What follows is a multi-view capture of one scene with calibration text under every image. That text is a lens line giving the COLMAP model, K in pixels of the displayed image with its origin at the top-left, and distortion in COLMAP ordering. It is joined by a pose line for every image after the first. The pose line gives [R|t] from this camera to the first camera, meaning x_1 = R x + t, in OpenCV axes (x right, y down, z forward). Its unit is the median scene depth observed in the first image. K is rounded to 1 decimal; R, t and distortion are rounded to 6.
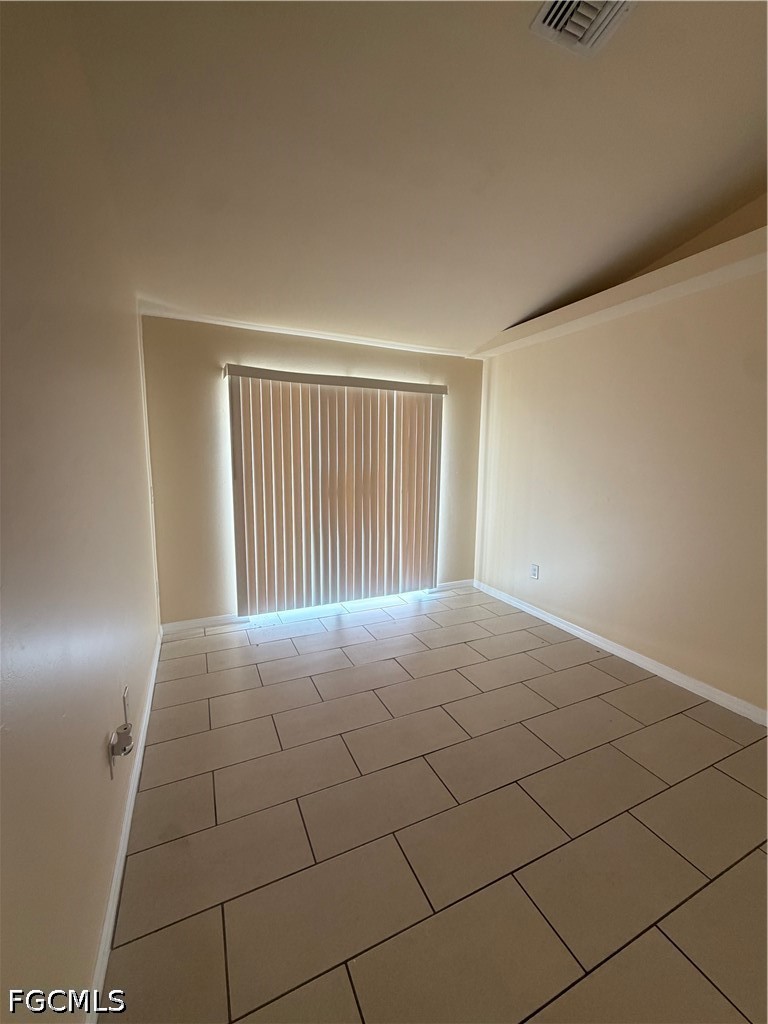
lens RADIAL K [[412.6, 0, 384.0], [0, 412.6, 512.0], [0, 0, 1]] dist [-0.000872, -0.000168]
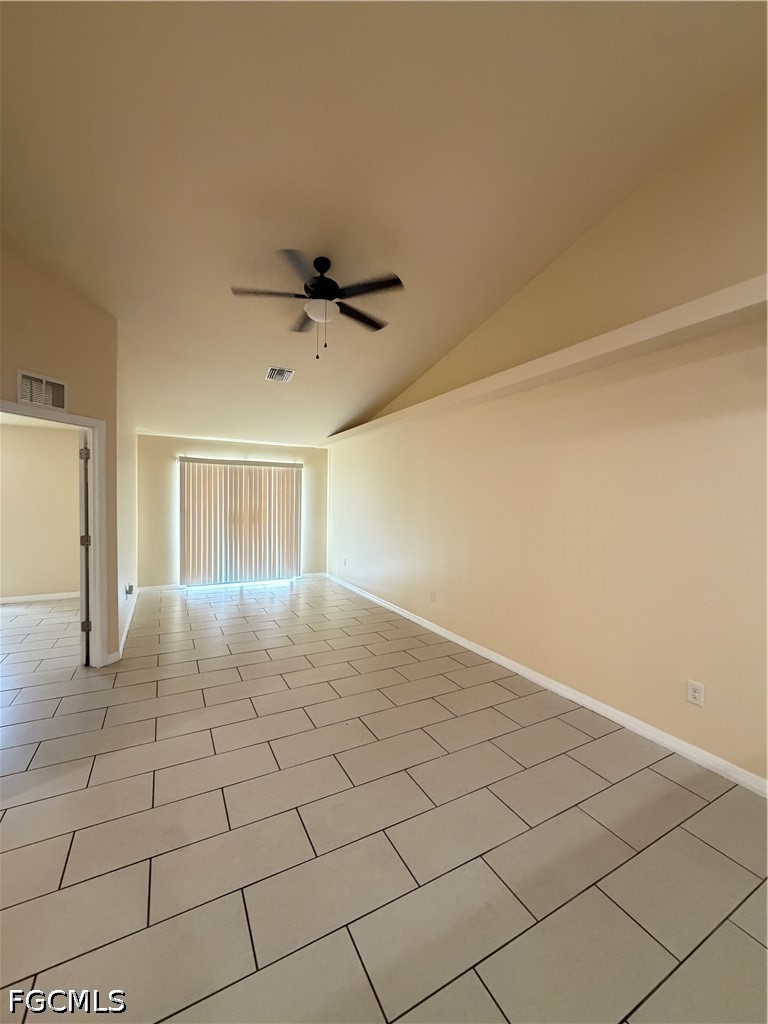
lens RADIAL K [[408.0, 0, 383.4], [0, 408.0, 508.1], [0, 0, 1]] dist [0.003087, -0.000392]
pose [[0.992307, -0.010158, 0.123383, 0.304788], [0.026632, 0.990810, -0.132615, 0.156283], [-0.120902, 0.134881, 0.983458, -0.886041]]
